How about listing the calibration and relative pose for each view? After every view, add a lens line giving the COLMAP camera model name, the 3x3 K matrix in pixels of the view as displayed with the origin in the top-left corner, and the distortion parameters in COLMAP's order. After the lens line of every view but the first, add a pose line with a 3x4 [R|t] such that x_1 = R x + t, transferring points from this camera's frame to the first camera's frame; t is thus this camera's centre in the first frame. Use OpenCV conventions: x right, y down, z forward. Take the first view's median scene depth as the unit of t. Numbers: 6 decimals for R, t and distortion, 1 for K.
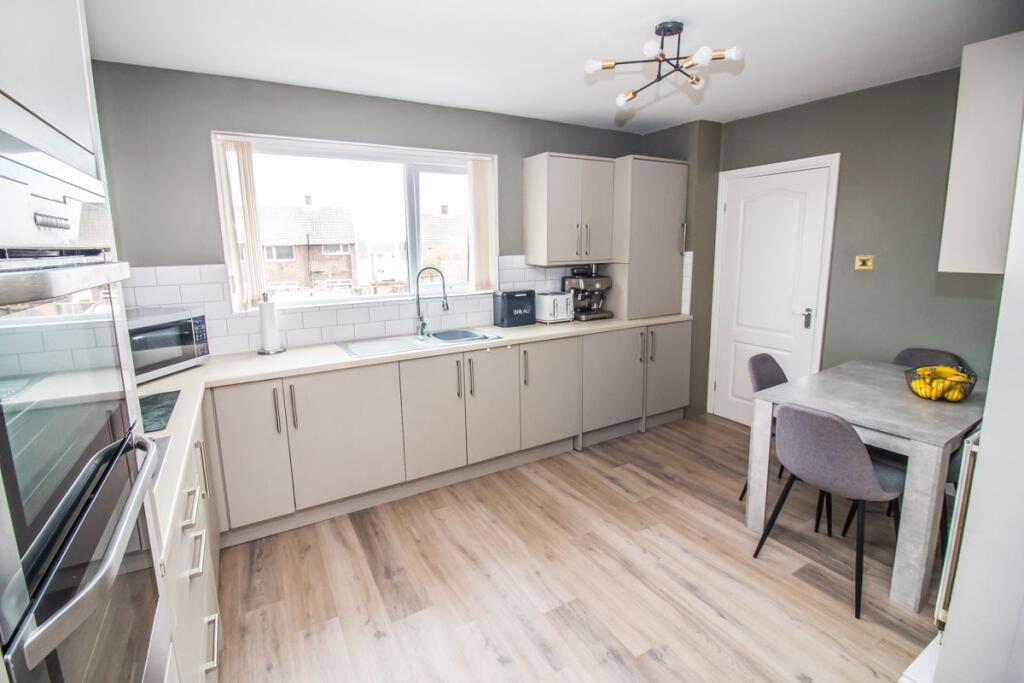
lens RADIAL K [[473.3, 0, 510.5], [0, 473.3, 322.7], [0, 0, 1]] dist [0.000371, 0.000048]
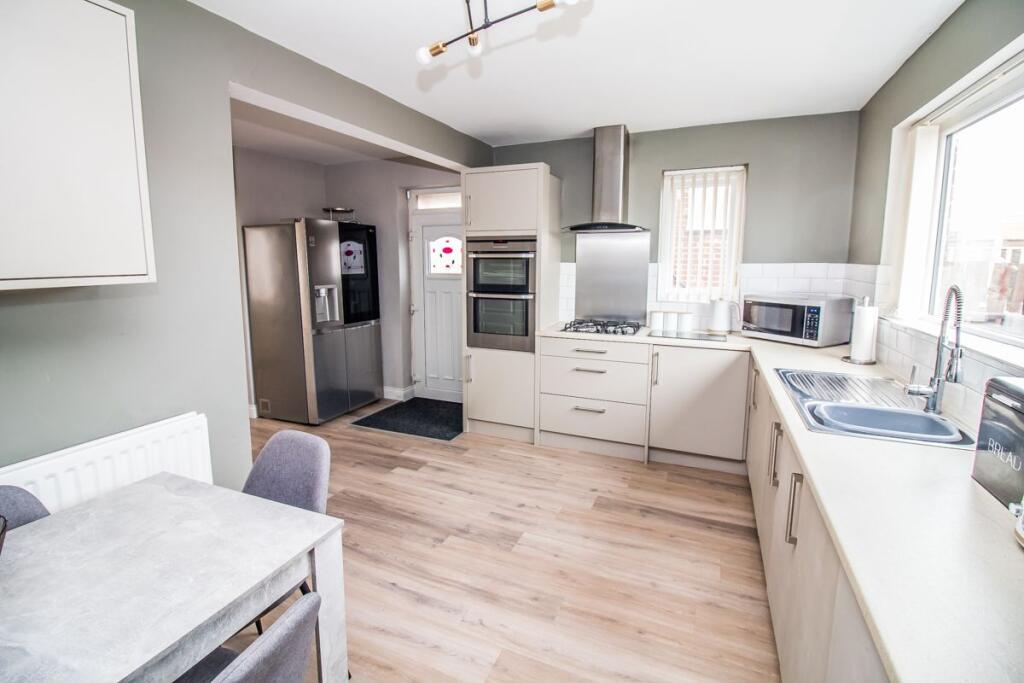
lens RADIAL K [[473.3, 0, 510.5], [0, 473.3, 322.7], [0, 0, 1]] dist [0.000371, 0.000048]
pose [[-0.803927, 0.091417, -0.587660, 0.768541], [-0.085215, 0.960214, 0.265948, -0.267206], [0.588591, 0.263880, -0.764152, 1.727675]]
